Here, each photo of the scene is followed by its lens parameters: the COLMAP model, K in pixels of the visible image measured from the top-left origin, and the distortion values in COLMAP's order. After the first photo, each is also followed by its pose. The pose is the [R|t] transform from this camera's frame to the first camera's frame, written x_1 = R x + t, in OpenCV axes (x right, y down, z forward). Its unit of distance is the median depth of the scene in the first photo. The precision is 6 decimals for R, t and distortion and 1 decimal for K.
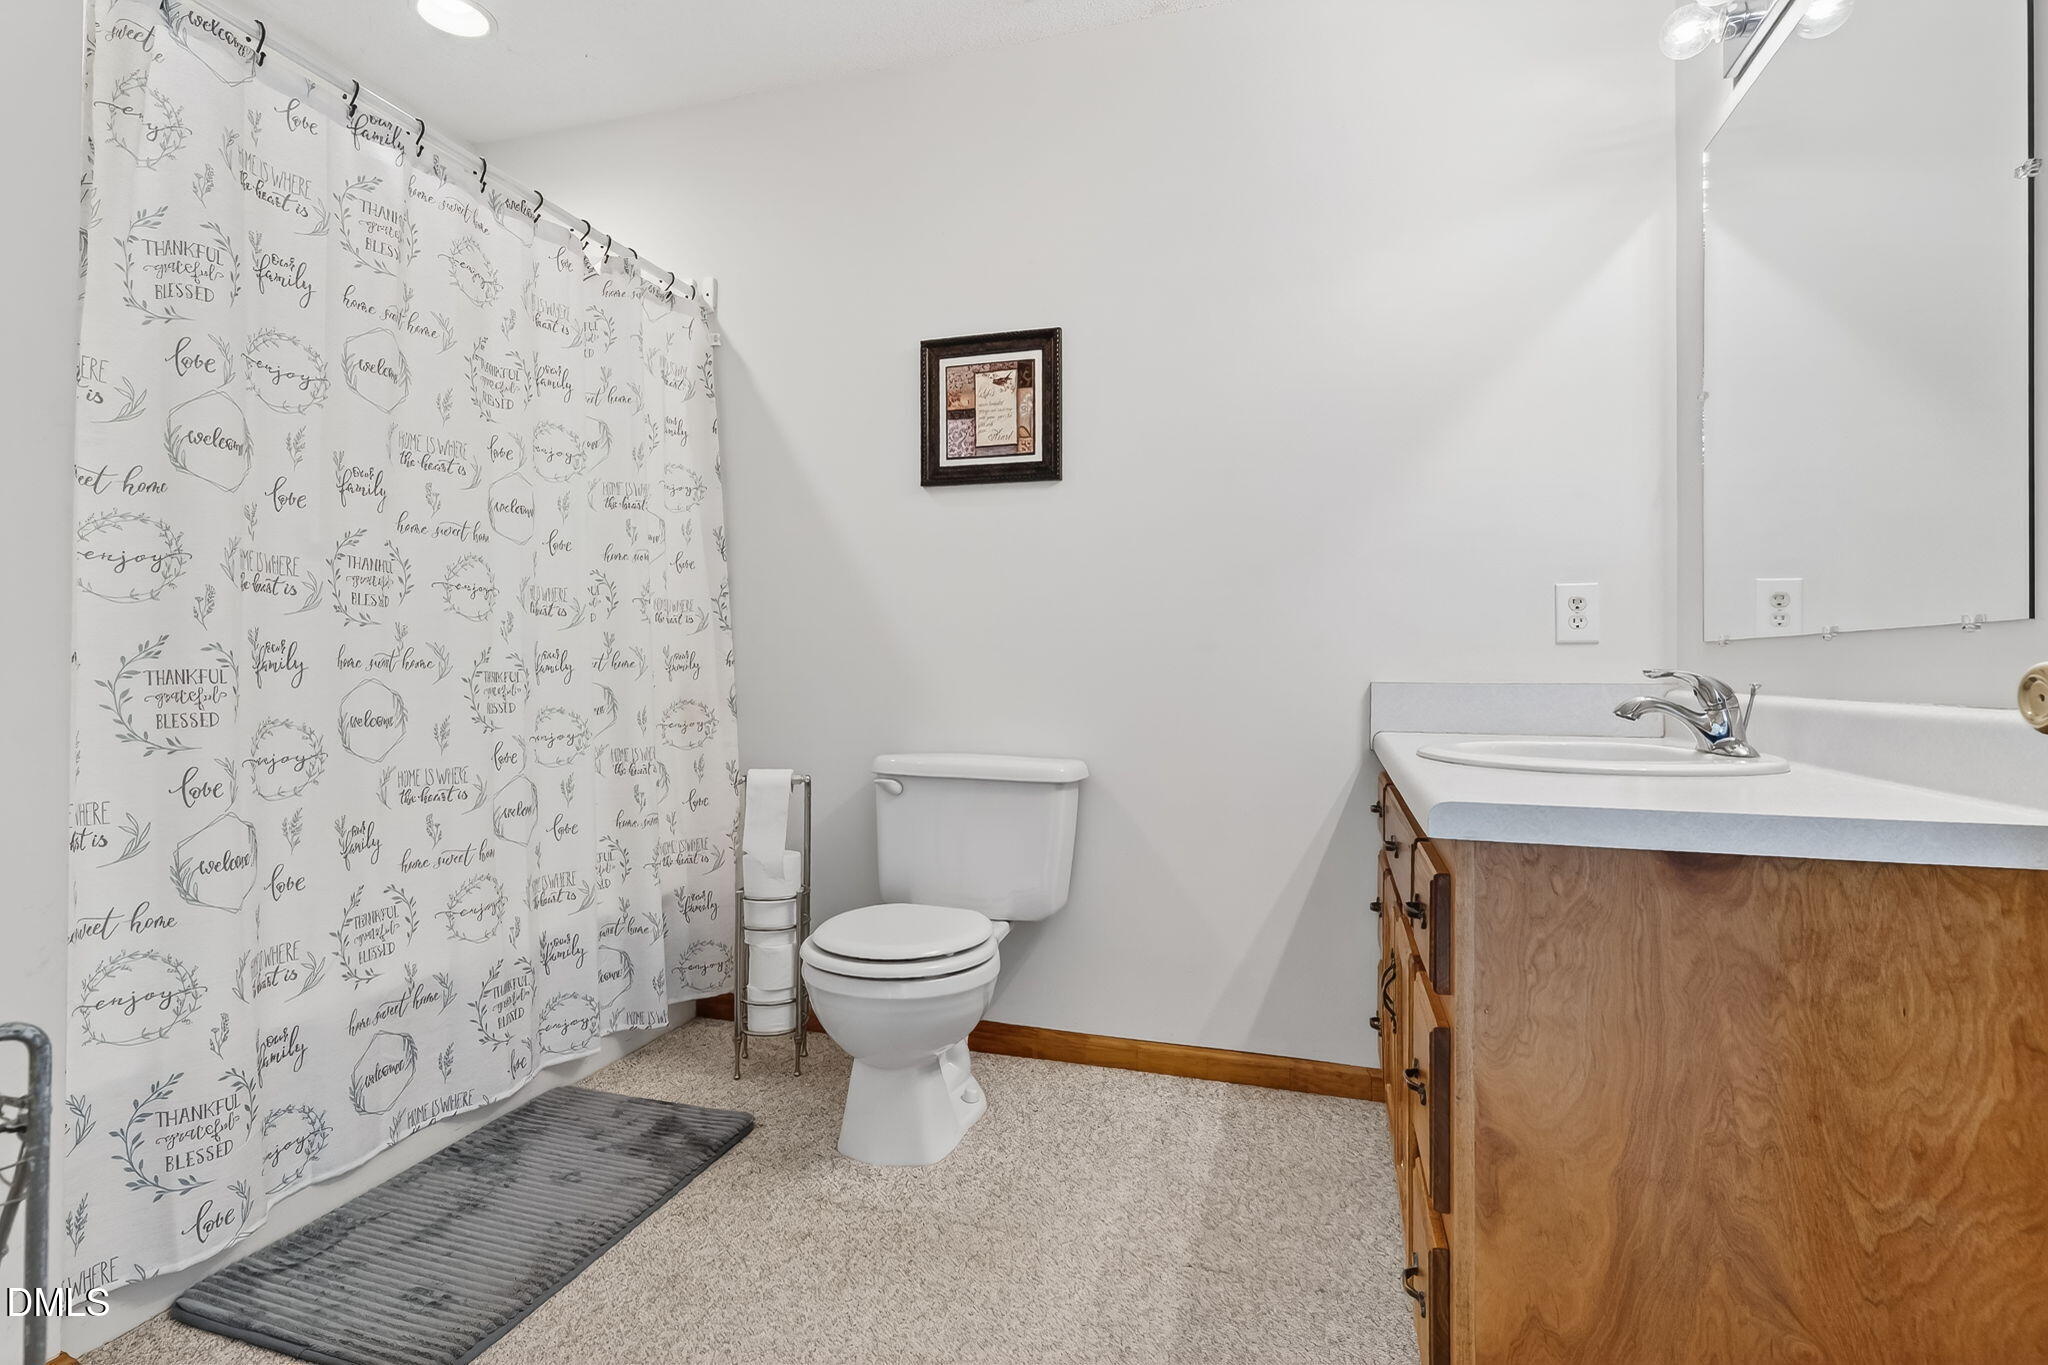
lens RADIAL K [[995.4, 0, 1018.4], [0, 995.4, 677.9], [0, 0, 1]] dist [0.015587, -0.004028]
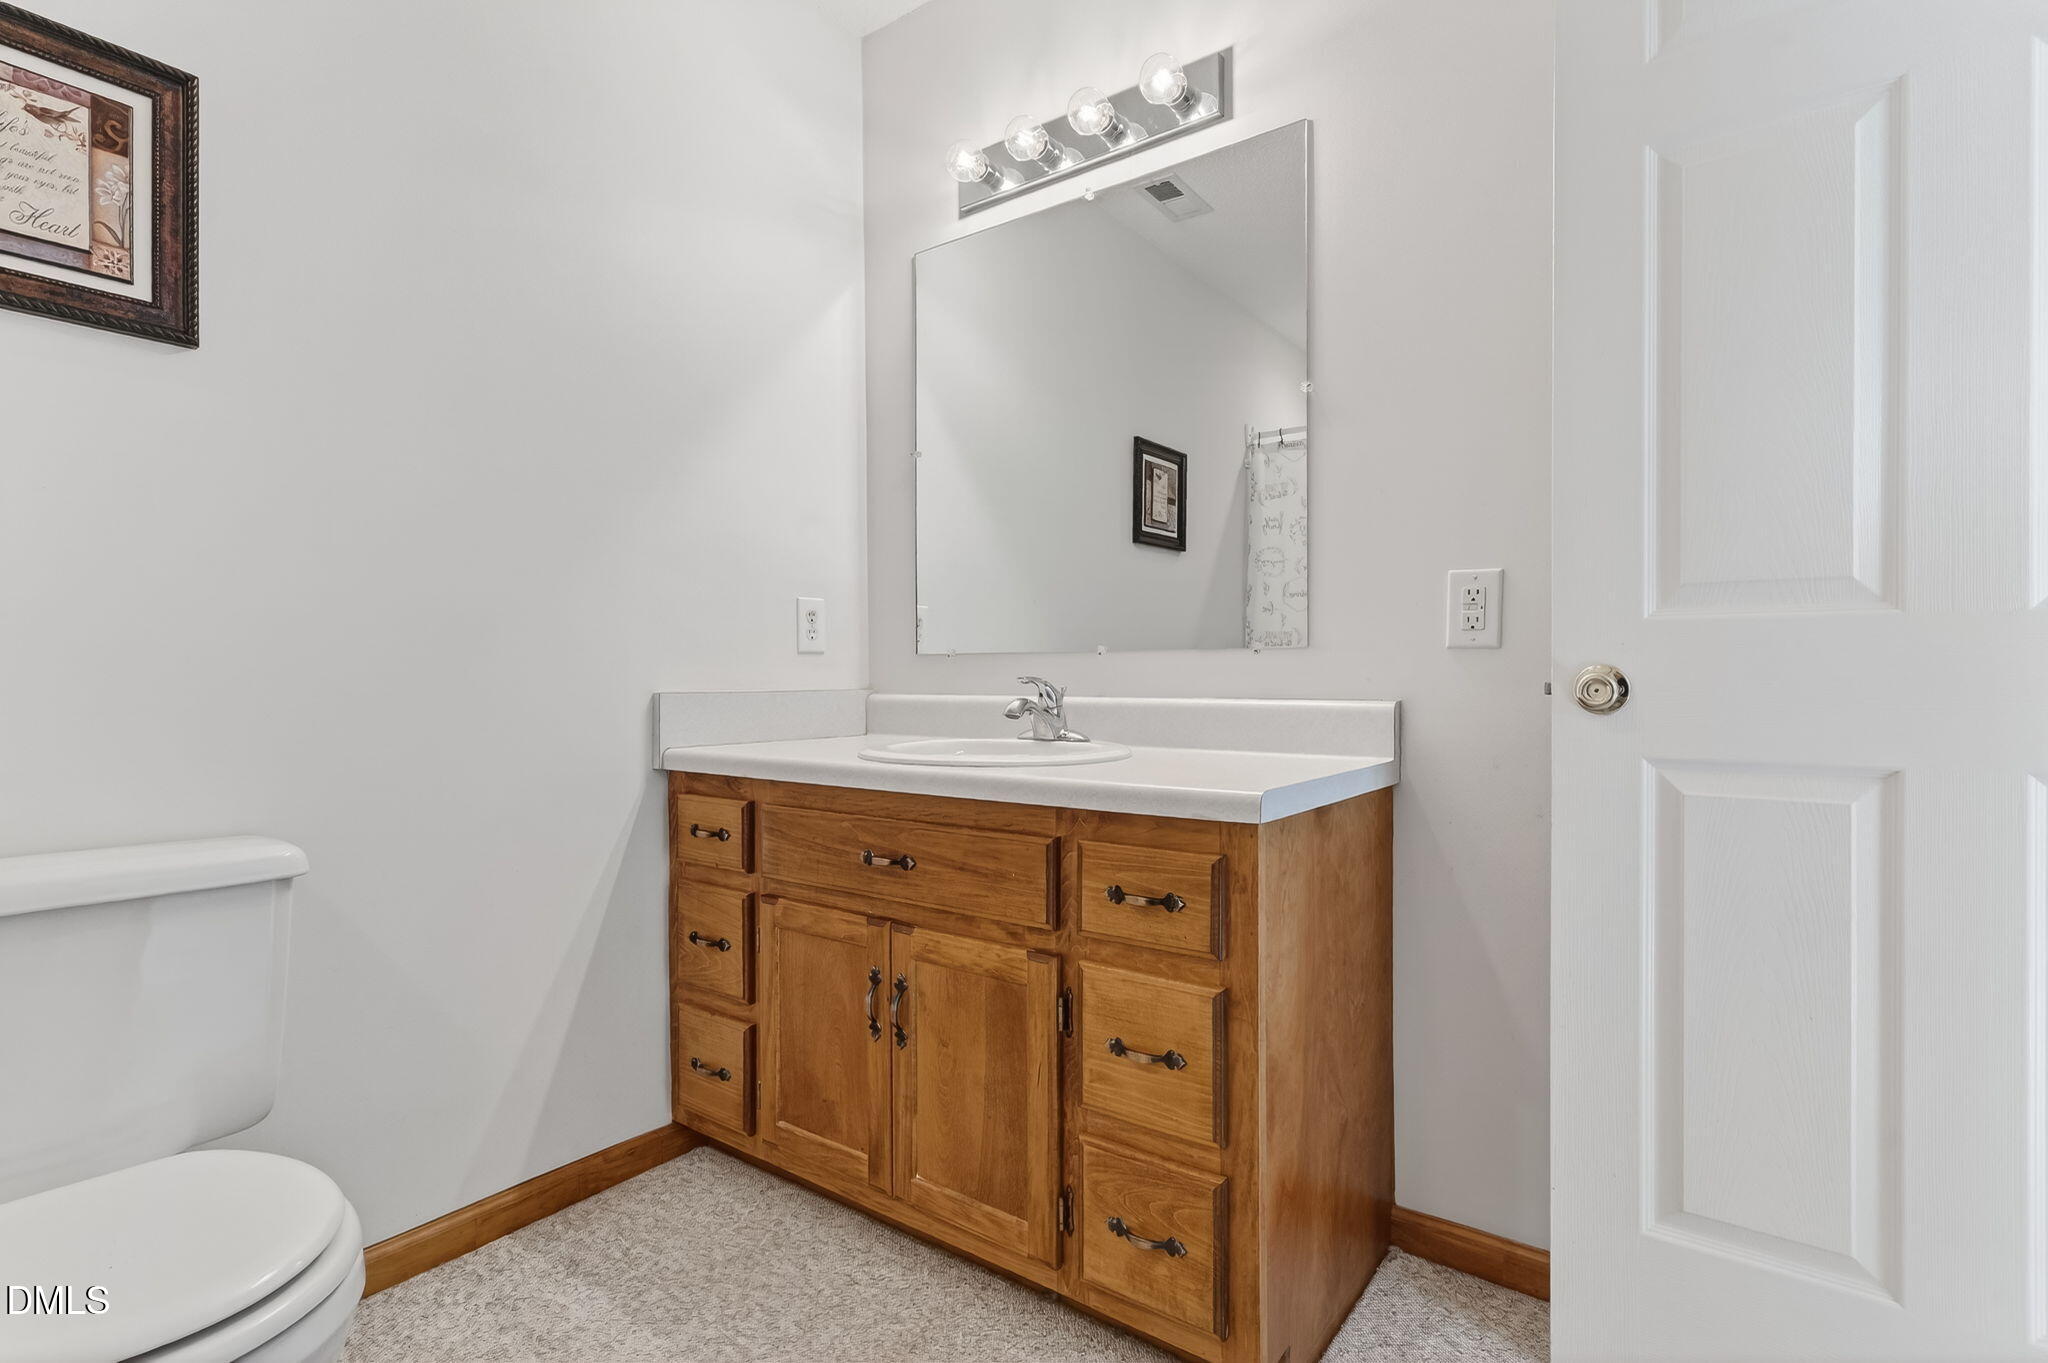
lens RADIAL K [[995.4, 0, 1024.4], [0, 995.4, 676.7], [0, 0, 1]] dist [0.015587, -0.004028]
pose [[0.329826, -0.008006, 0.944008, -0.342317], [0.004893, 0.999965, 0.006771, -0.012744], [-0.944029, 0.002386, 0.329854, 0.363990]]
